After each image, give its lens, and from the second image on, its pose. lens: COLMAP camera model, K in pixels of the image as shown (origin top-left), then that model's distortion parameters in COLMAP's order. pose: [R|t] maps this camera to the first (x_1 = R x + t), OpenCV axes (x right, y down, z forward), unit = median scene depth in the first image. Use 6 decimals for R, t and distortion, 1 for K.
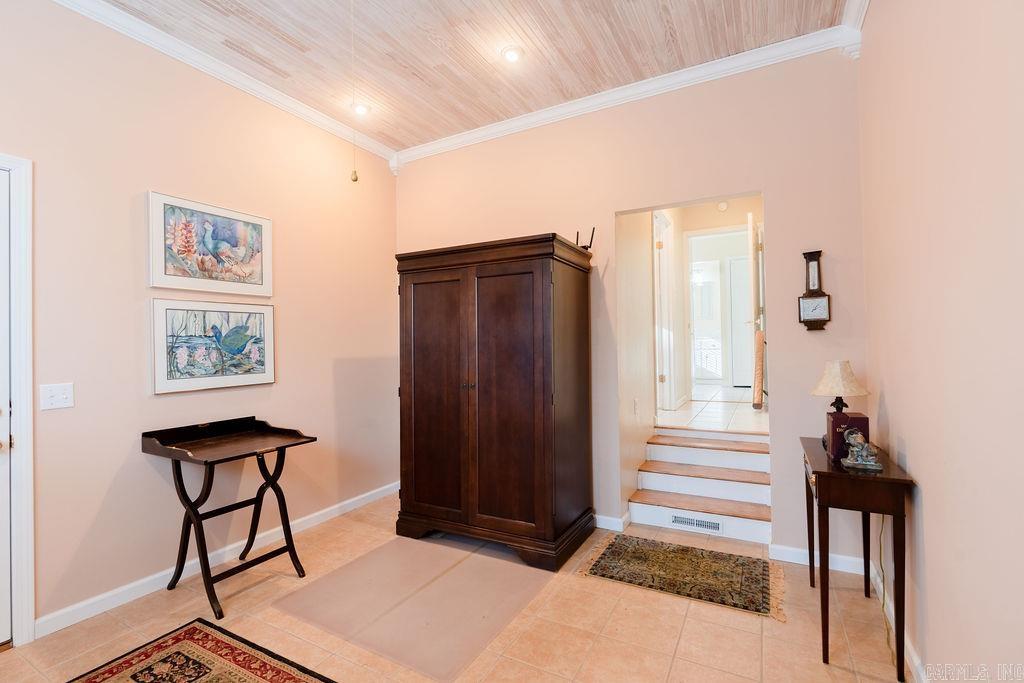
lens RADIAL K [[461.4, 0, 513.1], [0, 461.4, 341.9], [0, 0, 1]] dist [-0.005946, 0.000440]
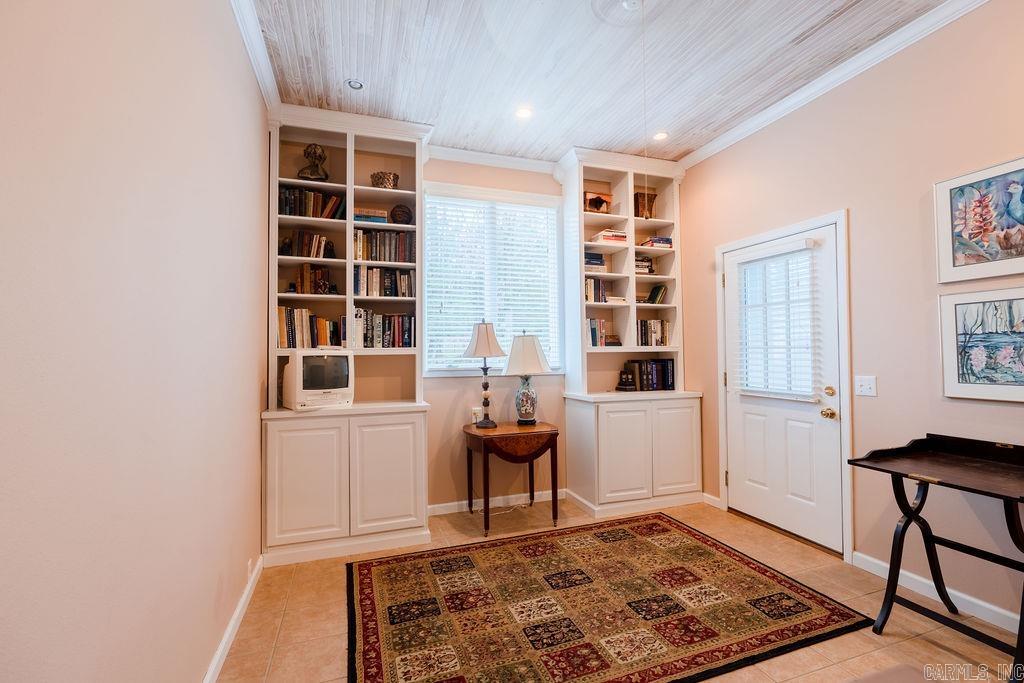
lens RADIAL K [[461.4, 0, 513.1], [0, 461.4, 341.9], [0, 0, 1]] dist [-0.005946, 0.000440]
pose [[-0.671028, 0.006219, -0.741406, 0.492373], [0.025455, 0.999569, -0.014653, -0.006995], [0.740995, -0.028705, -0.670897, 0.945060]]
